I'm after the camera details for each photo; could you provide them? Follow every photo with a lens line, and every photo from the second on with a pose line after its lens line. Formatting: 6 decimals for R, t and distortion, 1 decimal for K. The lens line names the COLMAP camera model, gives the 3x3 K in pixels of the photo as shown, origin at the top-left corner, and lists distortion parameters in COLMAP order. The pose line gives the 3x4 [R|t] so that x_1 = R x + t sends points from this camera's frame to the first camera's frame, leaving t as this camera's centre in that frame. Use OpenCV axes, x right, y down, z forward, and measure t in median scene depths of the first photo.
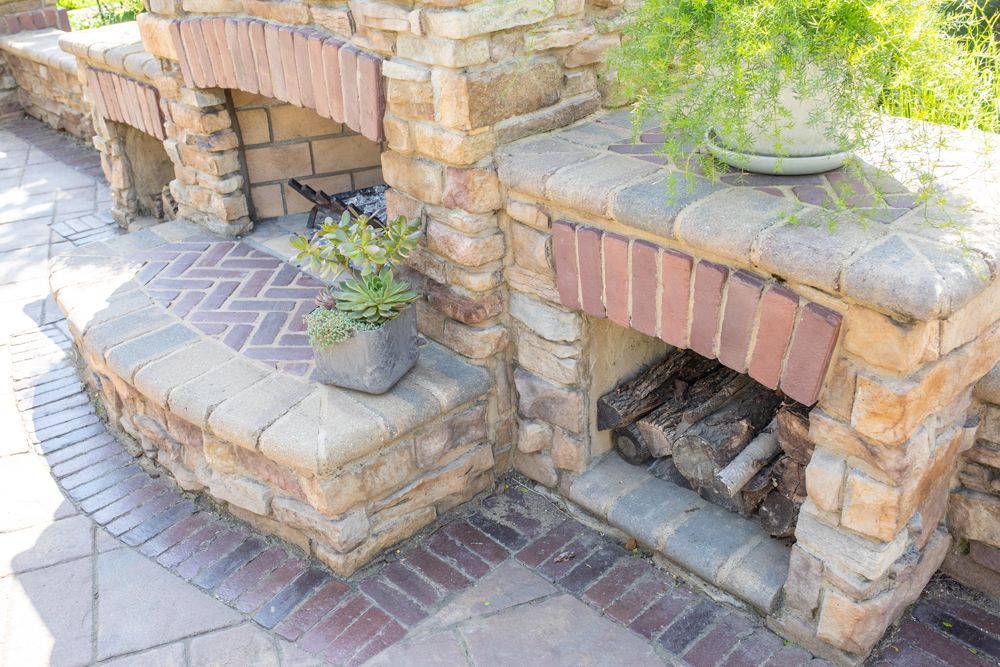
lens RADIAL K [[945.9, 0, 499.8], [0, 945.9, 328.5], [0, 0, 1]] dist [-0.034449, 0.000000]
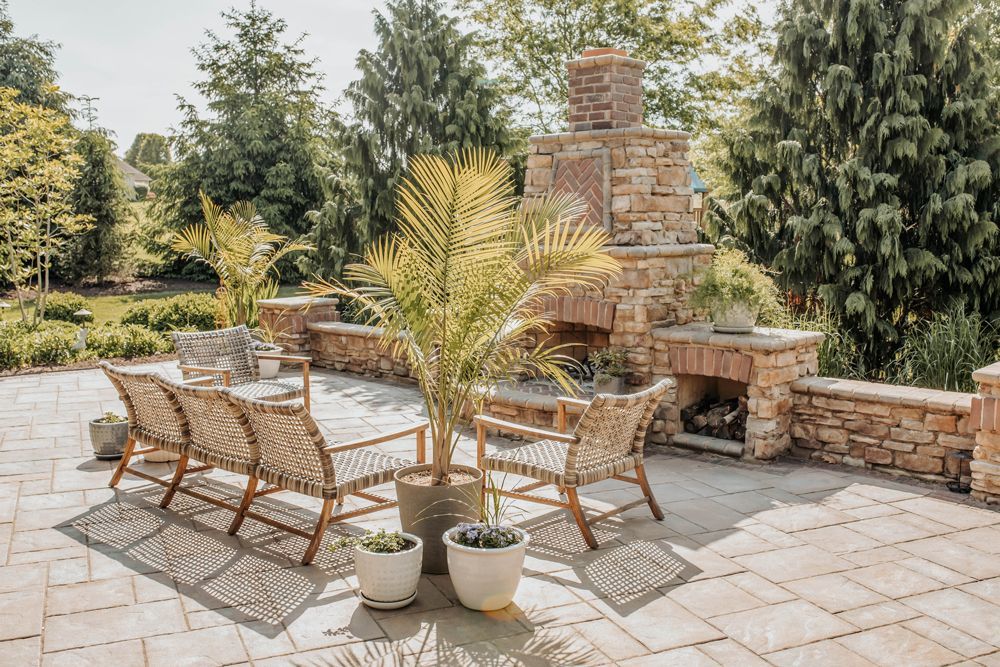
lens RADIAL K [[945.9, 0, 501.6], [0, 945.9, 335.8], [0, 0, 1]] dist [-0.034449, 0.000000]
pose [[0.996238, 0.045105, 0.073991, -0.786147], [-0.014662, 0.929285, -0.369072, 1.087737], [-0.085406, 0.366599, 0.926451, -2.087611]]
